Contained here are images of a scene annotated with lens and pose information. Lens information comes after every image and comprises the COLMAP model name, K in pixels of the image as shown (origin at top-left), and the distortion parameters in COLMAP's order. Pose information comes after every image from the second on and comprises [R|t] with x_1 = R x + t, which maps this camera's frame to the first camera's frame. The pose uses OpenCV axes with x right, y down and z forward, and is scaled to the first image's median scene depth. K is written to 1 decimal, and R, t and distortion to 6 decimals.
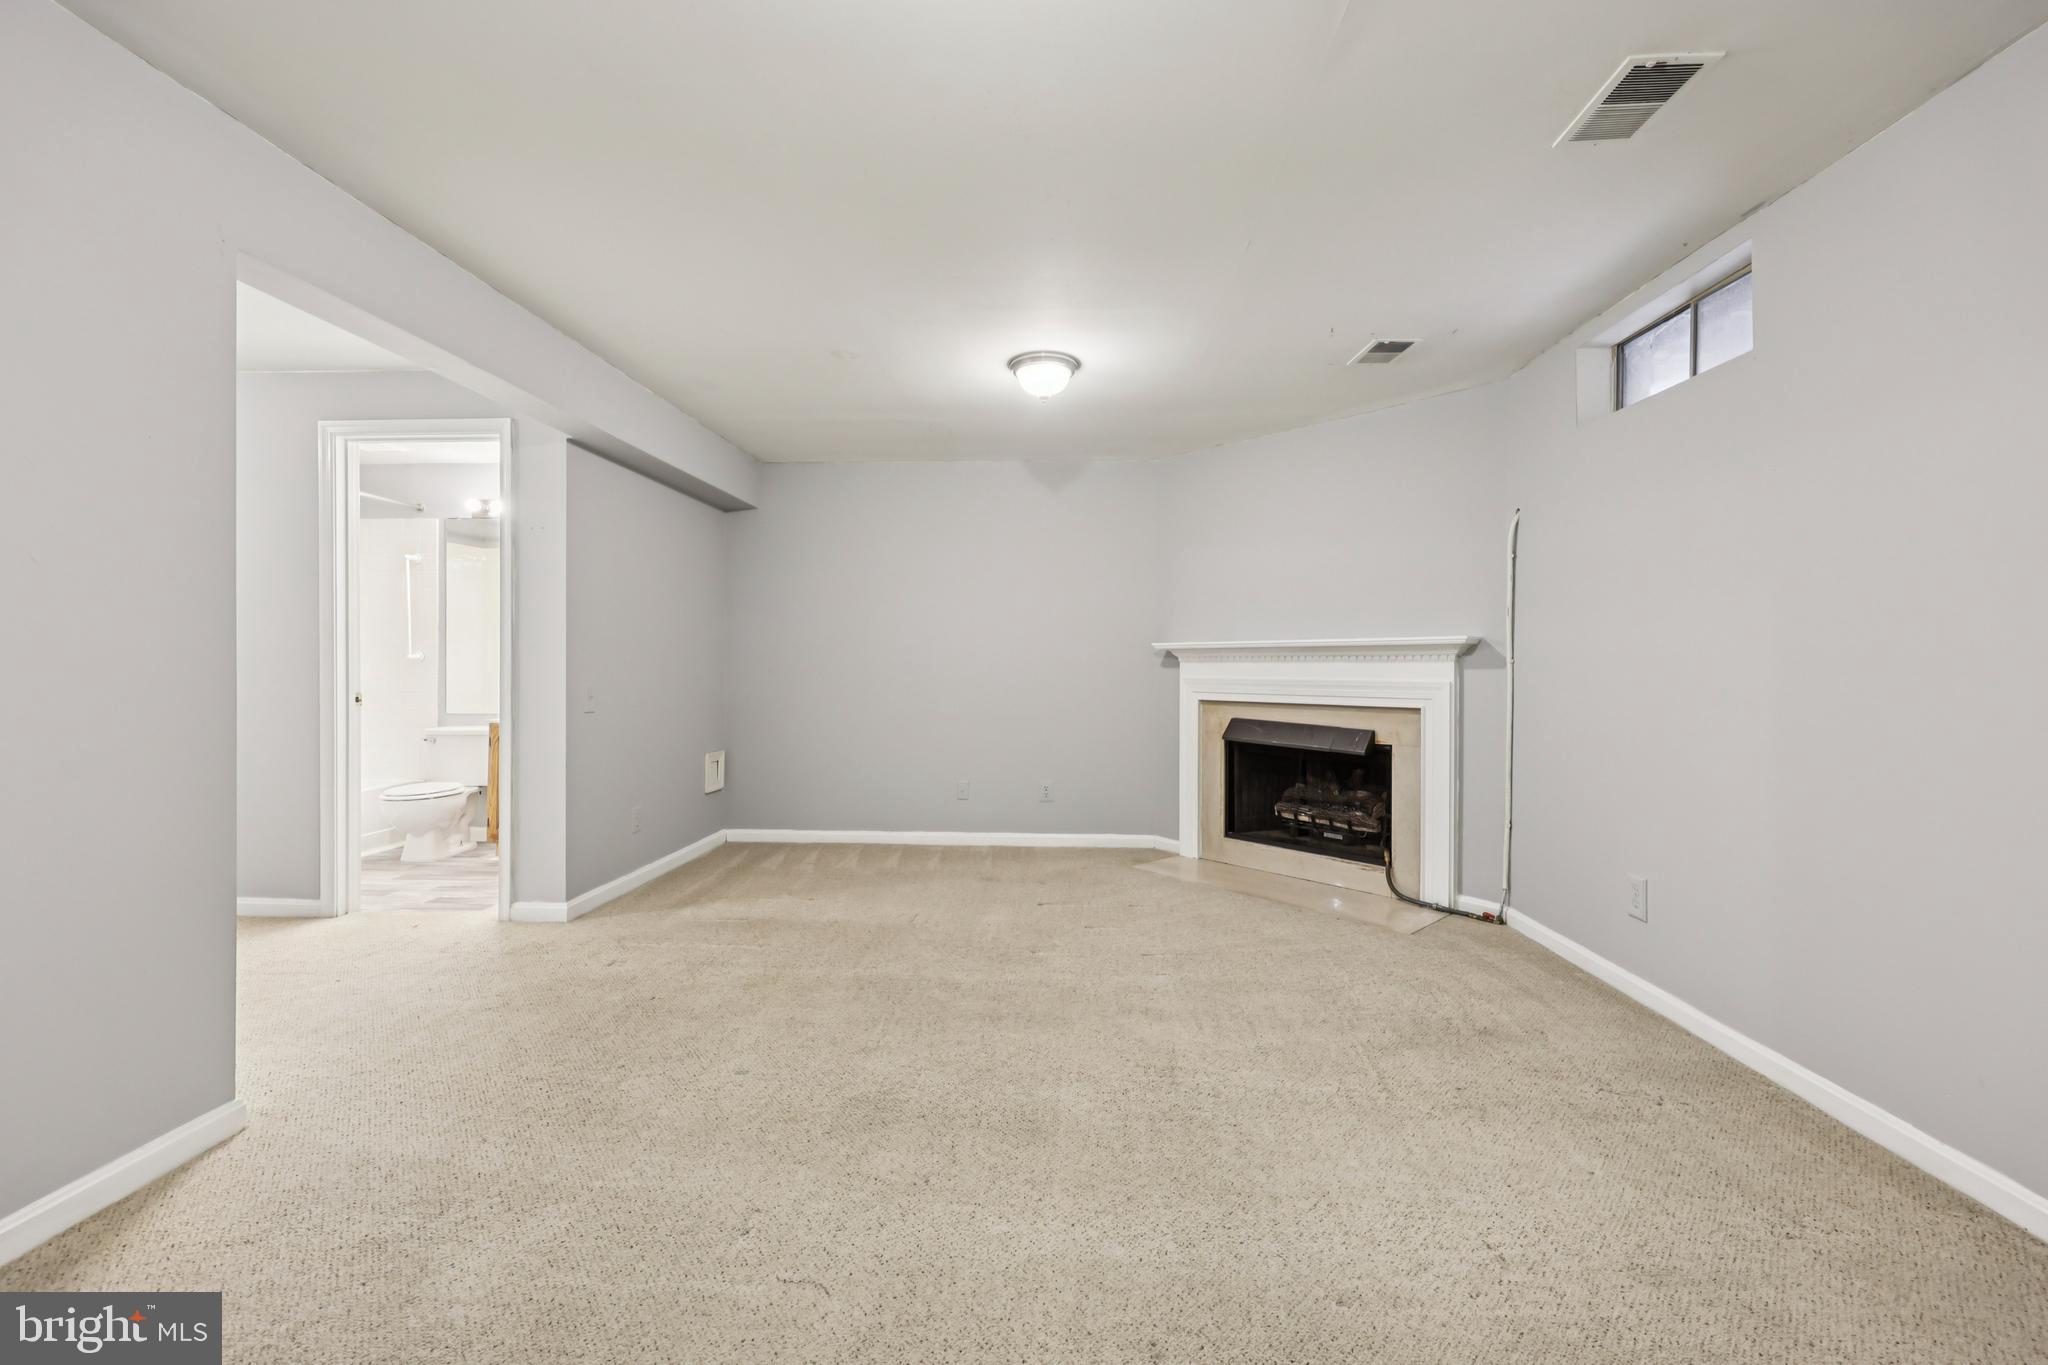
lens RADIAL K [[827.7, 0, 1024.4], [0, 827.7, 665.3], [0, 0, 1]] dist [-0.000178, 0.000034]
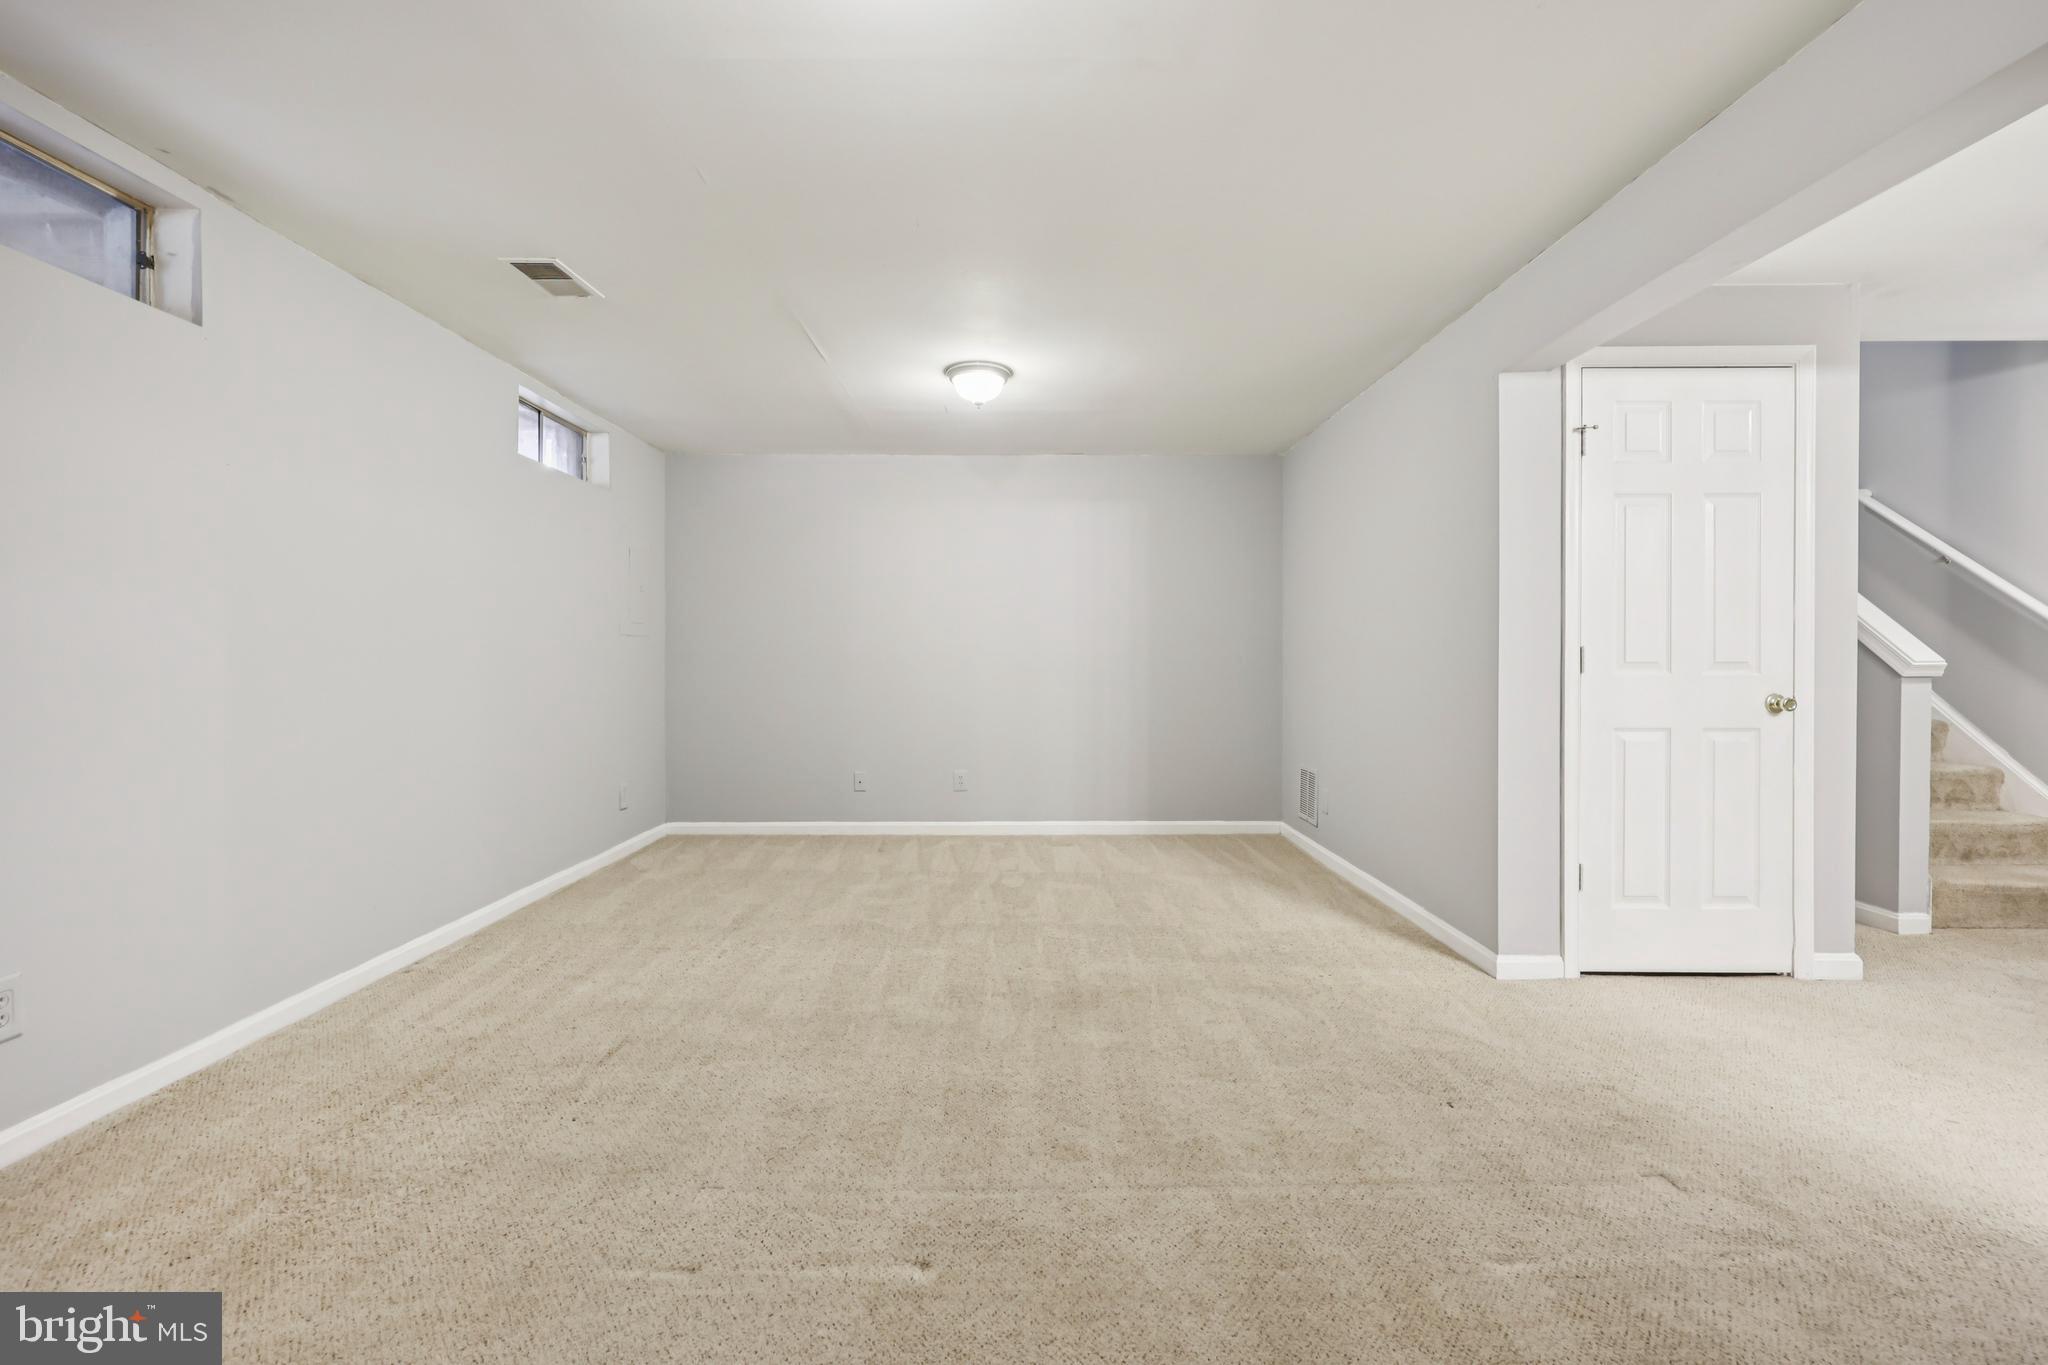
lens RADIAL K [[827.7, 0, 1024.4], [0, 827.7, 665.3], [0, 0, 1]] dist [-0.000178, 0.000034]
pose [[-0.998167, -0.000874, -0.060506, -0.014169], [-0.001322, 0.999972, 0.007364, 0.001190], [0.060498, 0.007431, -0.998141, 1.277142]]
